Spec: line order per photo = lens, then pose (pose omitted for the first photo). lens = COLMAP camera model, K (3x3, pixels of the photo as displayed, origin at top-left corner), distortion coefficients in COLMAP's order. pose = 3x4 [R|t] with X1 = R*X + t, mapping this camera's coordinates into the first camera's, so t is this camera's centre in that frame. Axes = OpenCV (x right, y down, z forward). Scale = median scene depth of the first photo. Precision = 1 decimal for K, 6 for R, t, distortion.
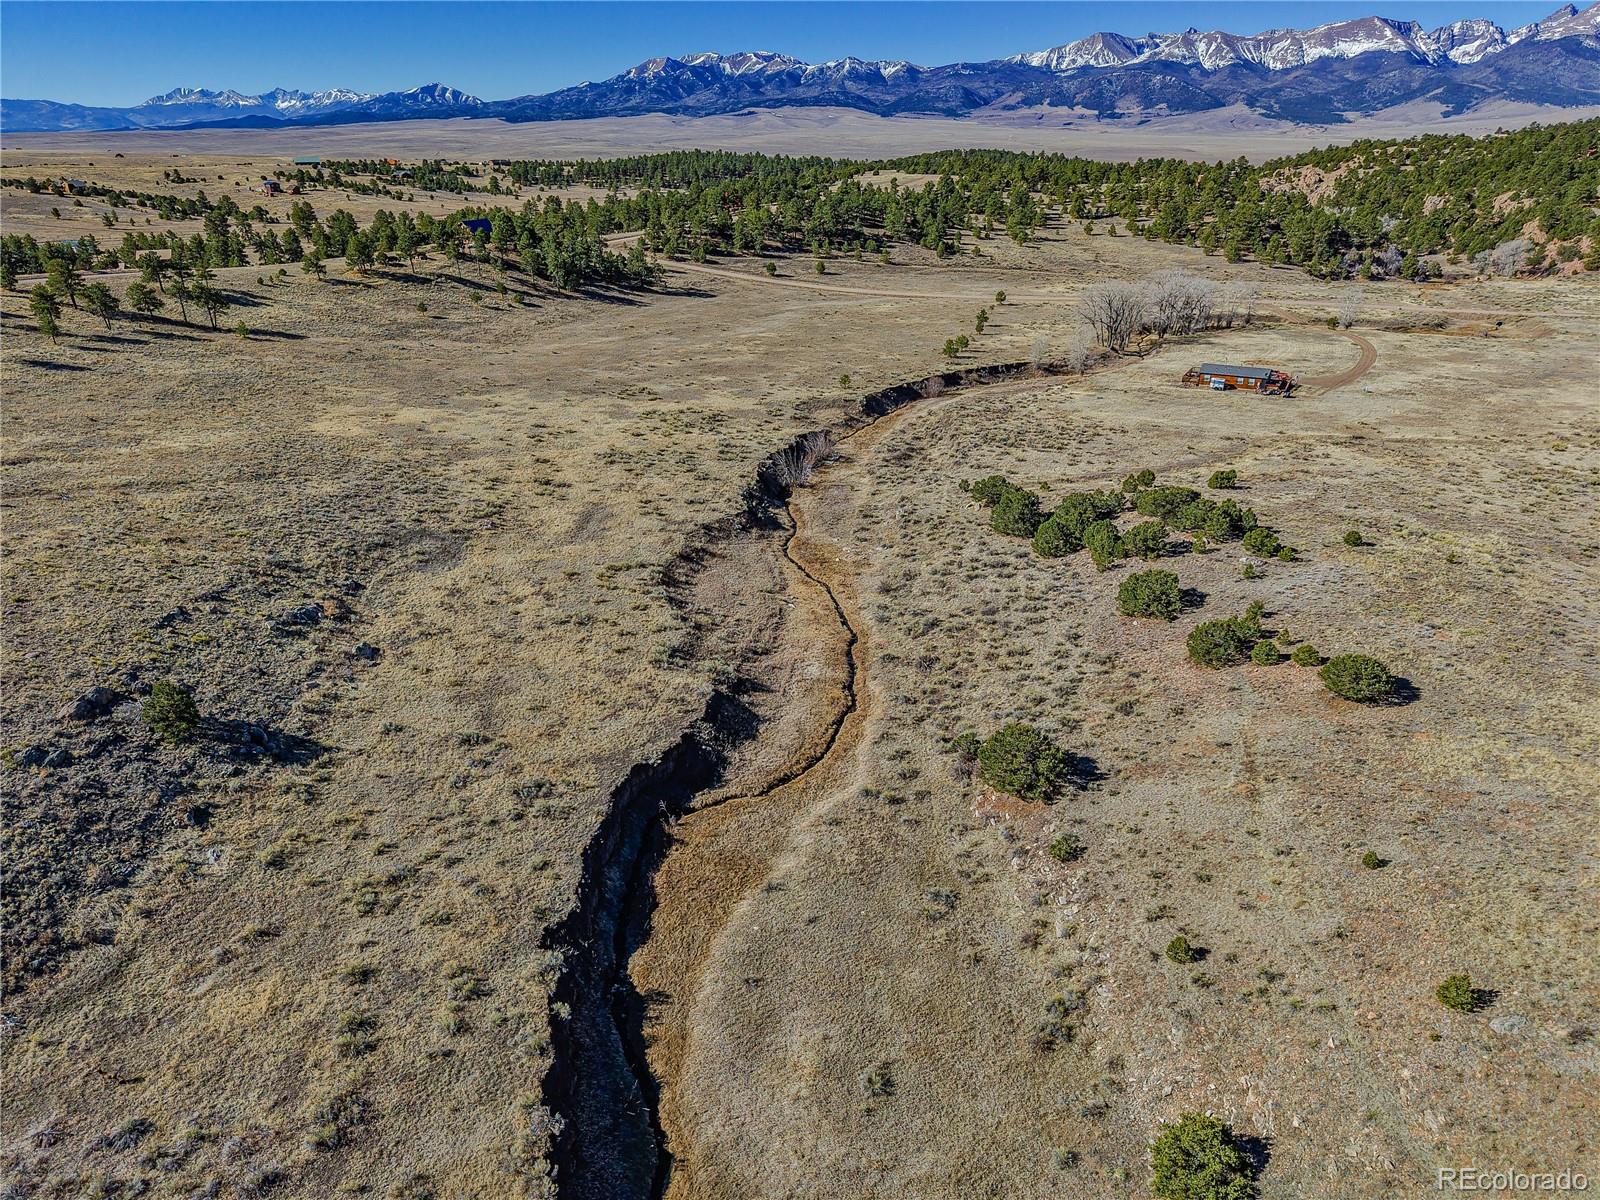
lens RADIAL K [[1070.5, 0, 803.4], [0, 1070.5, 602.6], [0, 0, 1]] dist [0.036513, -0.038521]
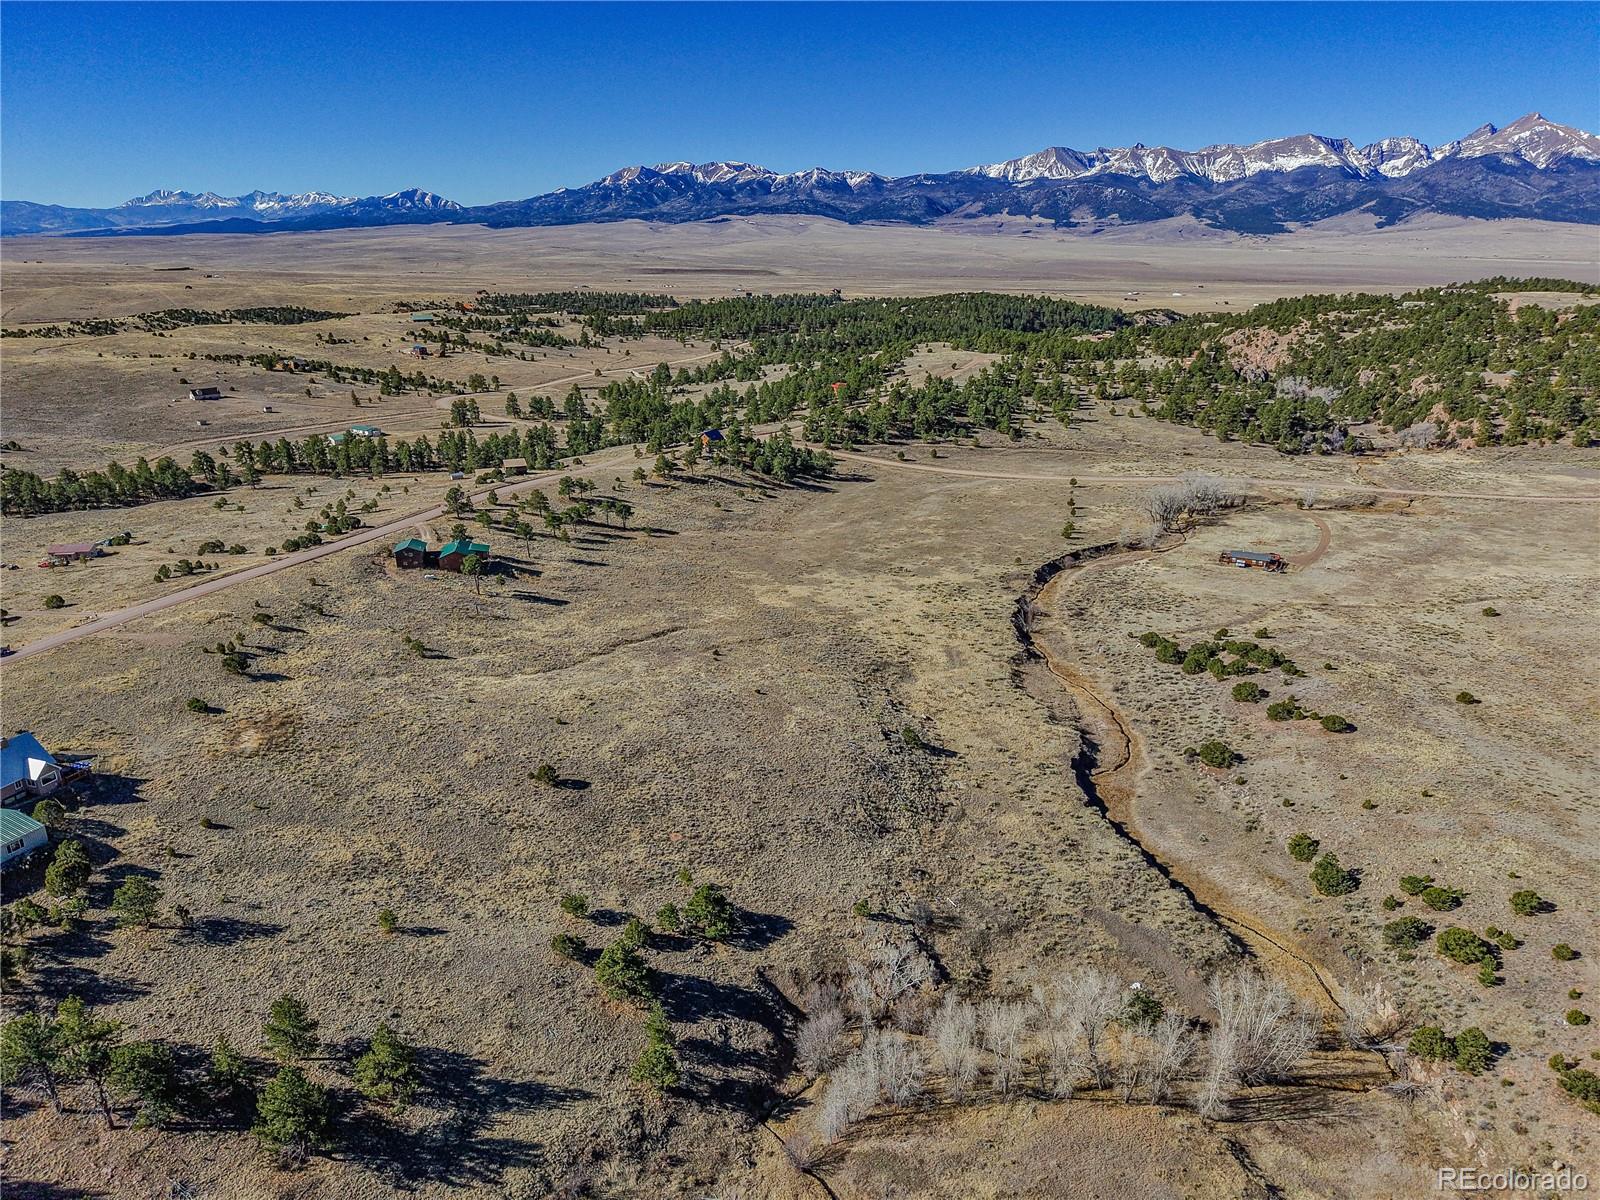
lens RADIAL K [[1073.8, 0, 802.9], [0, 1073.8, 604.1], [0, 0, 1]] dist [0.021359, -0.018107]
pose [[0.999521, -0.006317, 0.030282, -0.283673], [0.008701, 0.996817, -0.079245, -0.008385], [-0.029685, 0.079470, 0.996395, -0.530443]]
